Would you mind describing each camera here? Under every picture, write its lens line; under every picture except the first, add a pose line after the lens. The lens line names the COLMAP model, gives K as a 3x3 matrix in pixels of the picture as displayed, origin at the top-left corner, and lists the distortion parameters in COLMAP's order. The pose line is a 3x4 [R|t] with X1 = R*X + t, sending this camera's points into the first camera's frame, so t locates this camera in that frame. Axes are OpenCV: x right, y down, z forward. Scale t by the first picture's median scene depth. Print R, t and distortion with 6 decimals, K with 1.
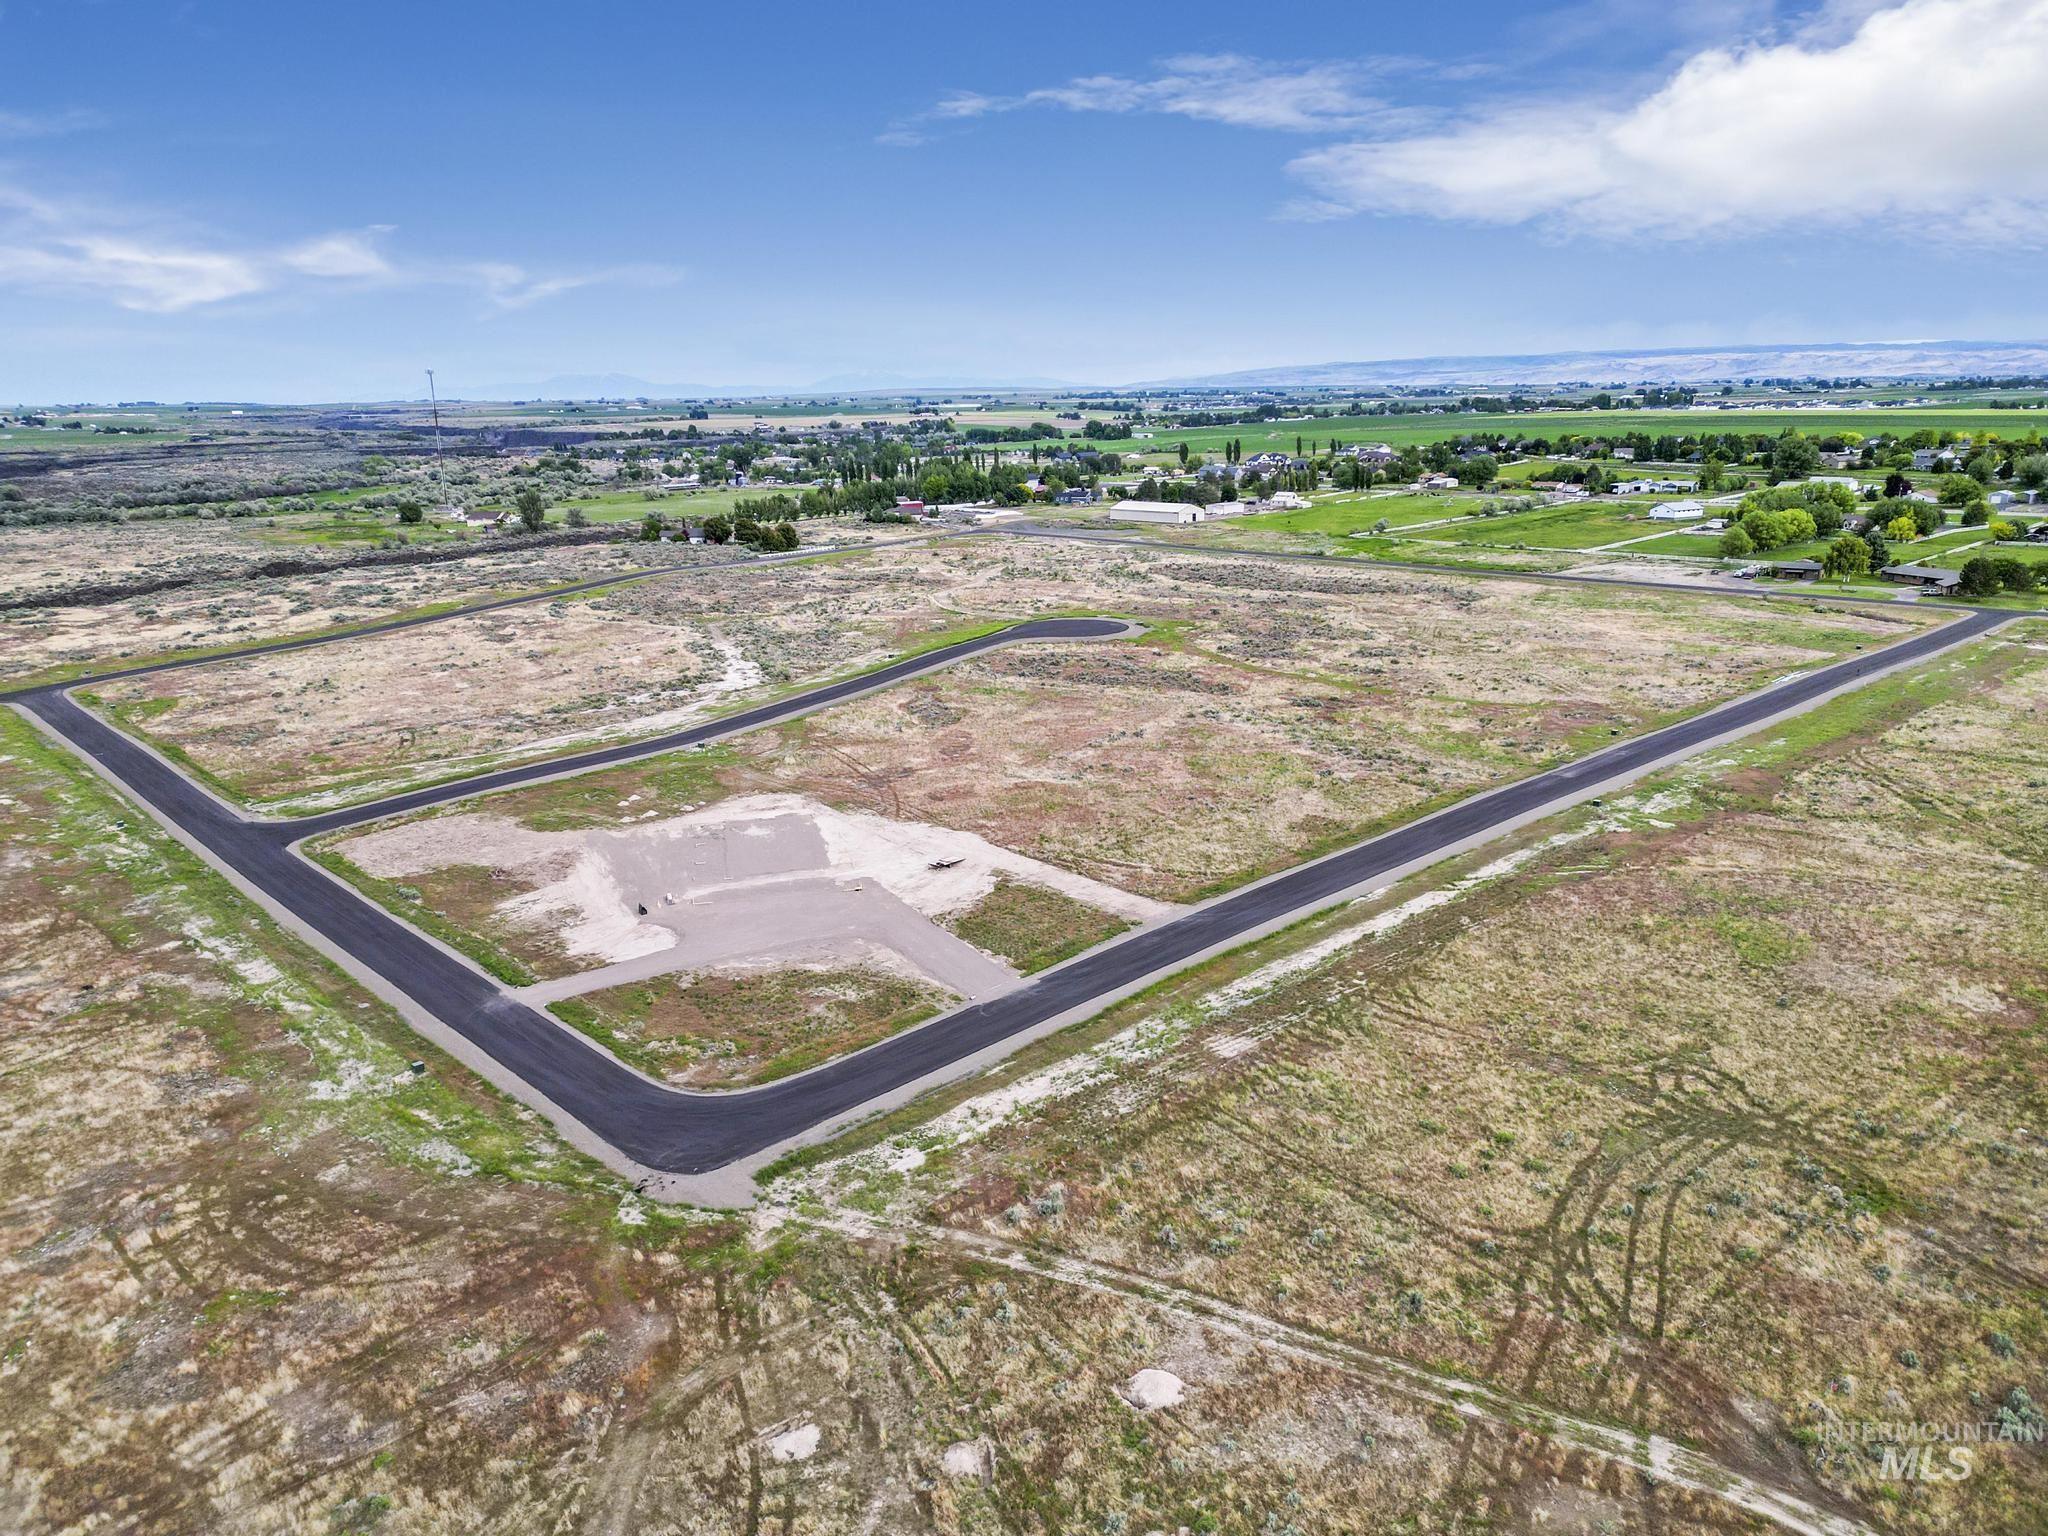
lens RADIAL K [[1428.5, 0, 1024.0], [0, 1428.5, 768.0], [0, 0, 1]] dist [0.080357, -0.079947]
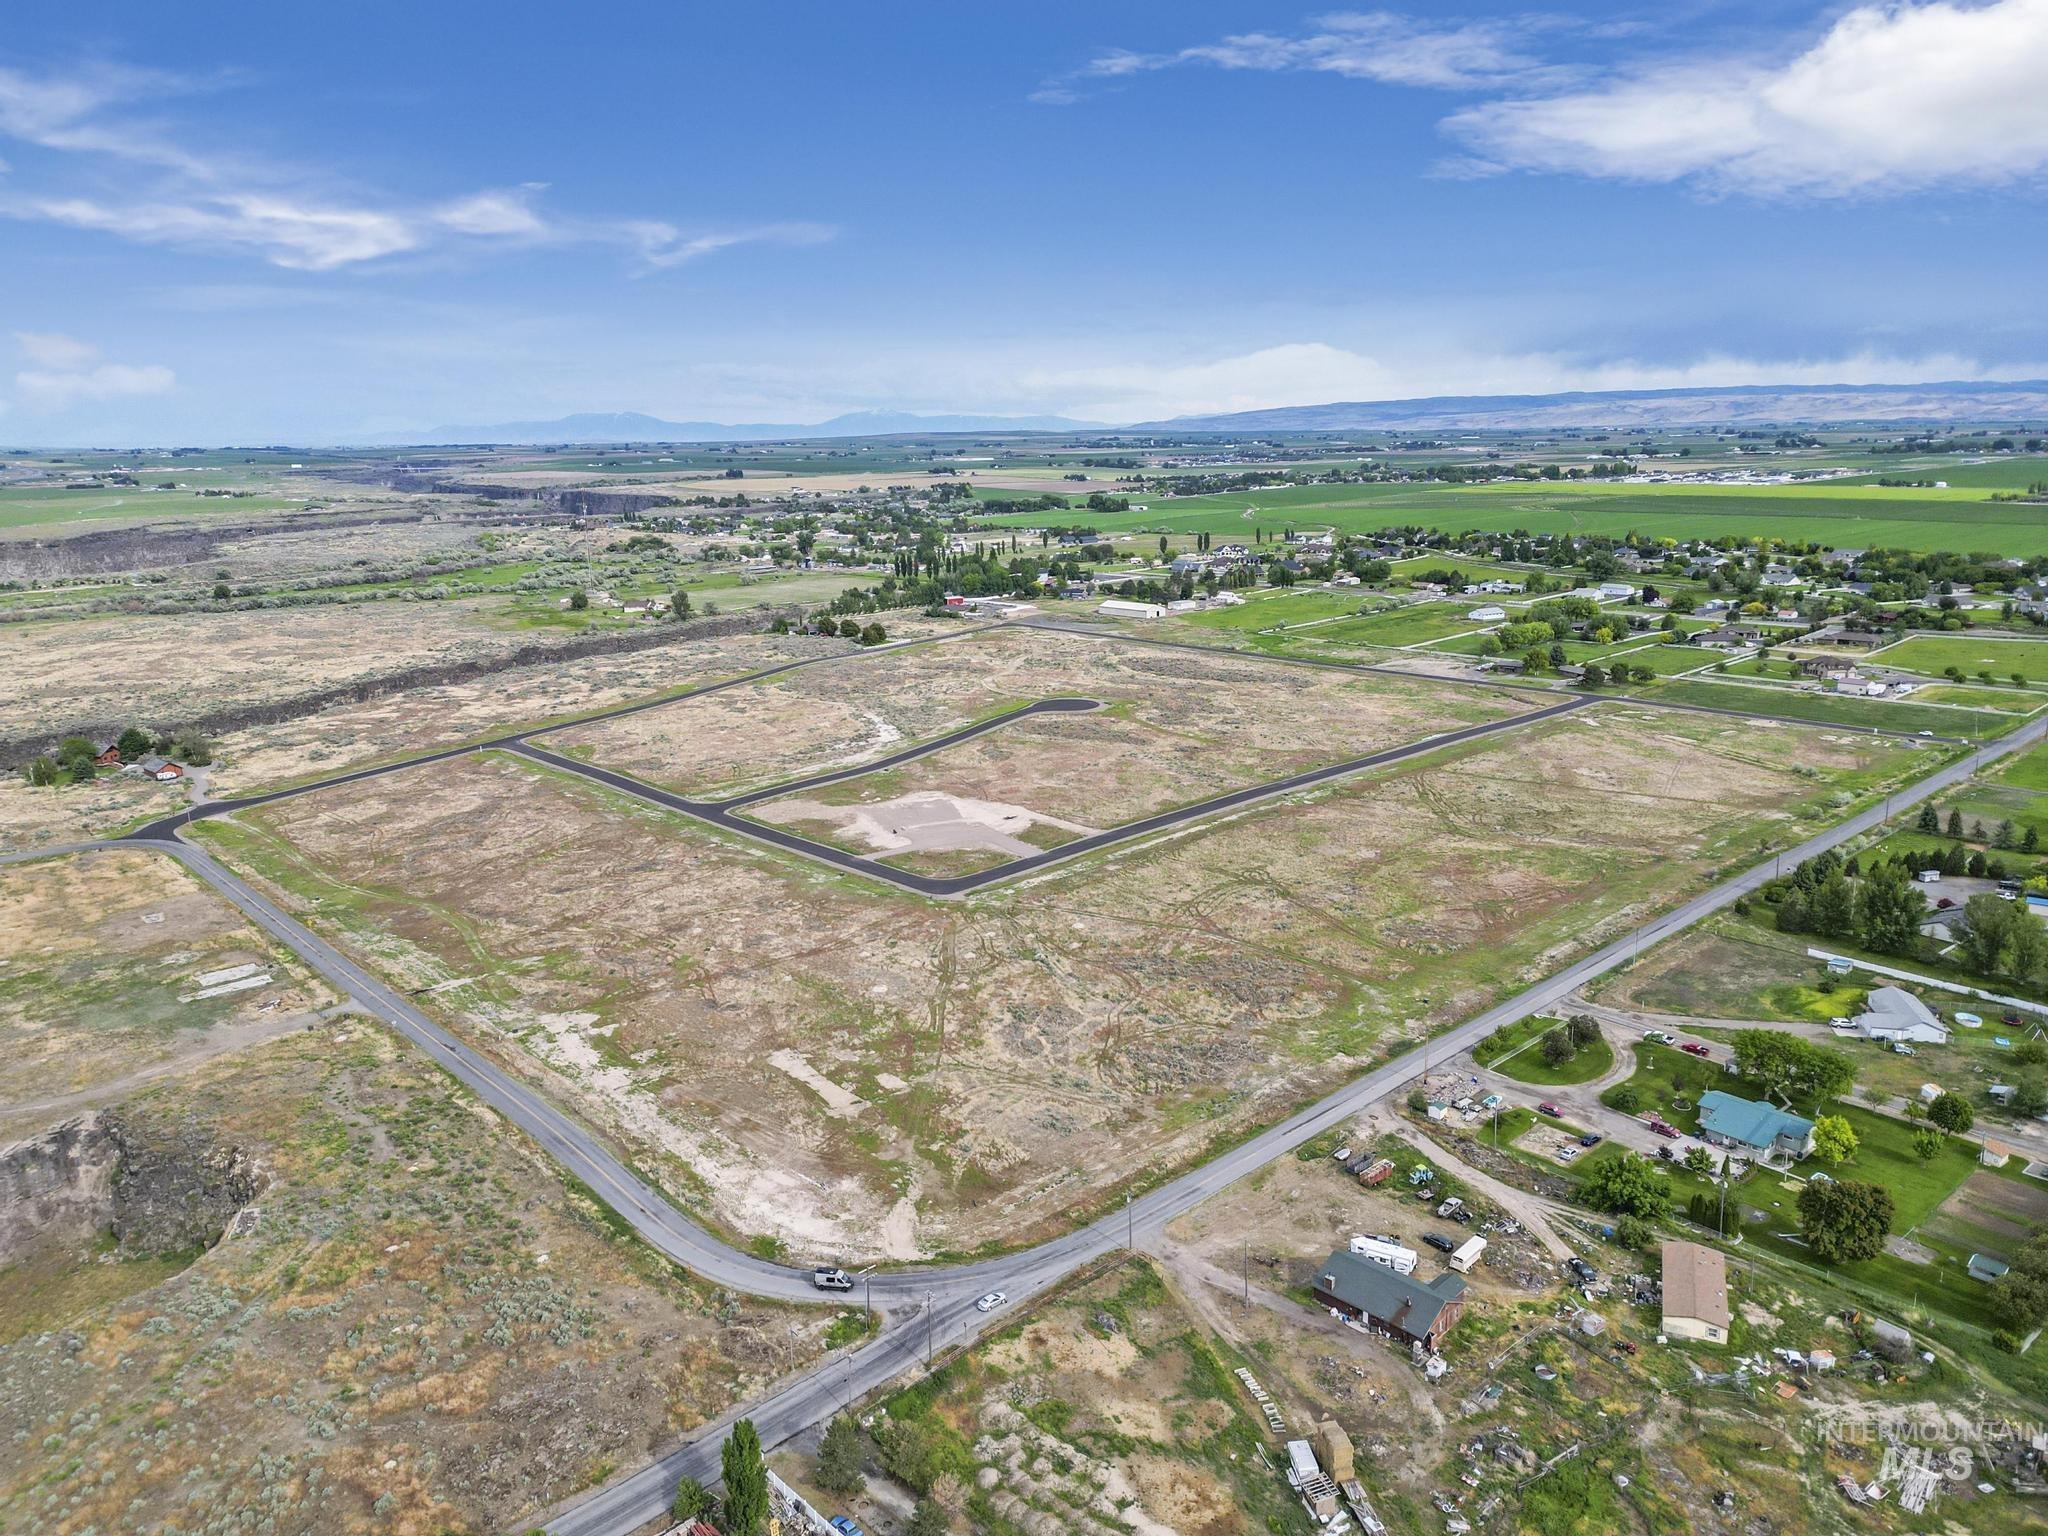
lens RADIAL K [[1428.5, 0, 1024.0], [0, 1428.5, 768.0], [0, 0, 1]] dist [0.080357, -0.079947]
pose [[0.999981, 0.001940, -0.005920, -0.008726], [-0.002082, 0.999709, -0.024031, 0.020955], [0.005871, 0.024043, 0.999694, -0.726001]]
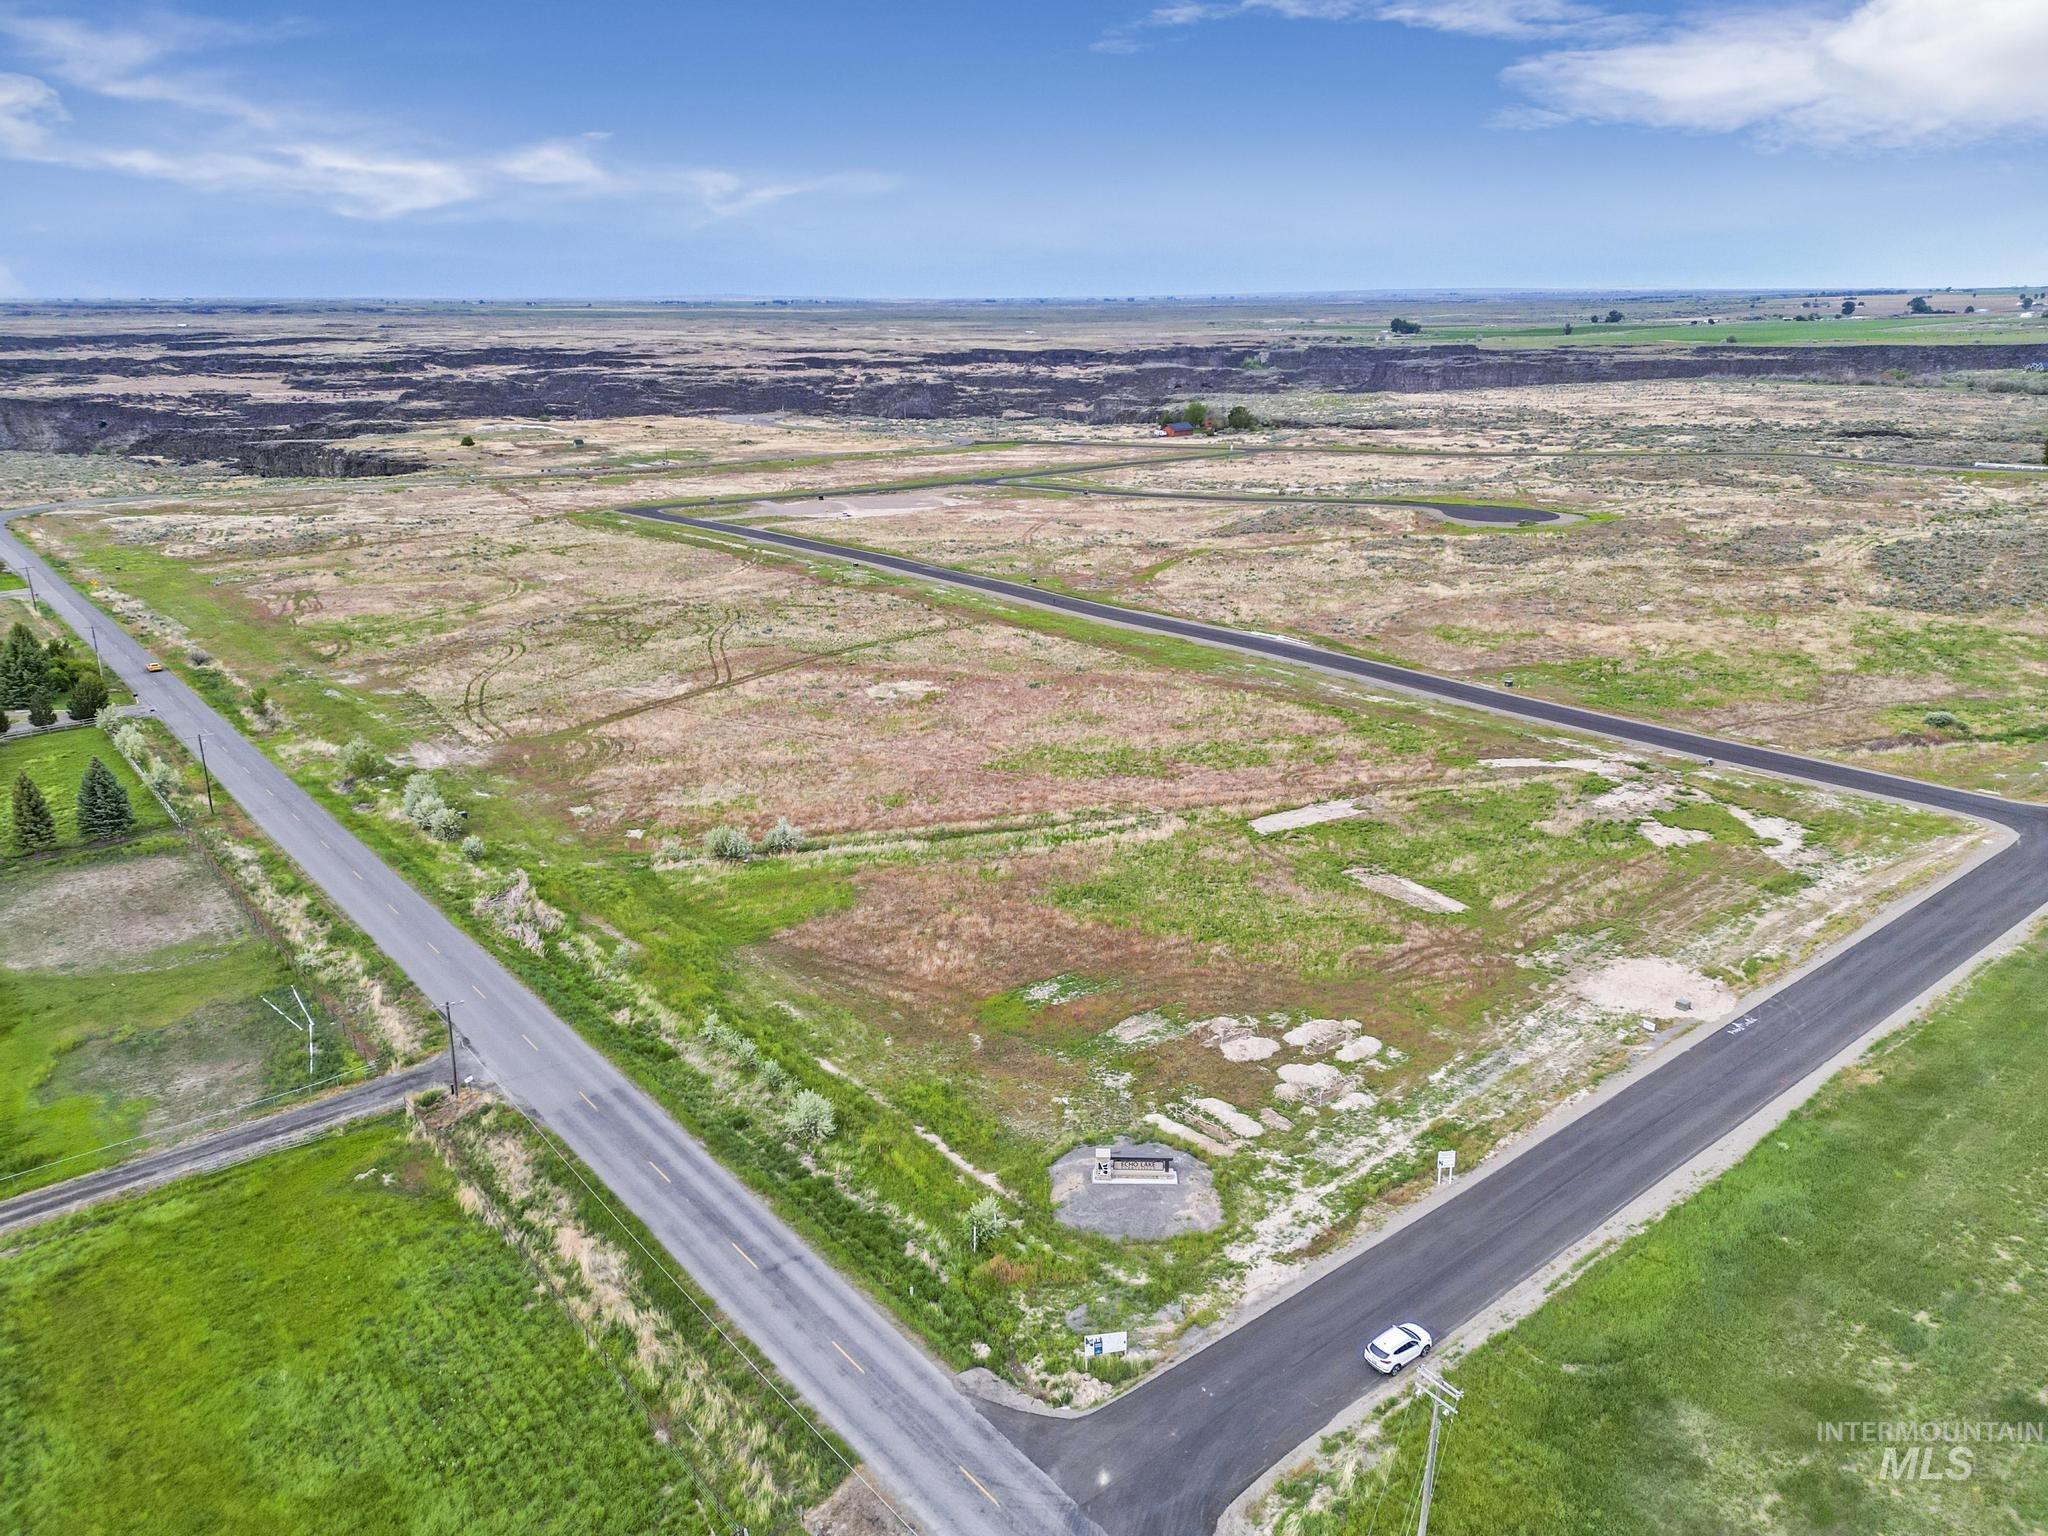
lens RADIAL K [[1428.5, 0, 1024.0], [0, 1428.5, 768.0], [0, 0, 1]] dist [0.080357, -0.079947]
pose [[-0.058612, 0.325188, -0.943831, 1.069704], [-0.244004, 0.912113, 0.329412, -0.184550], [0.968001, 0.249607, 0.025887, 0.652165]]
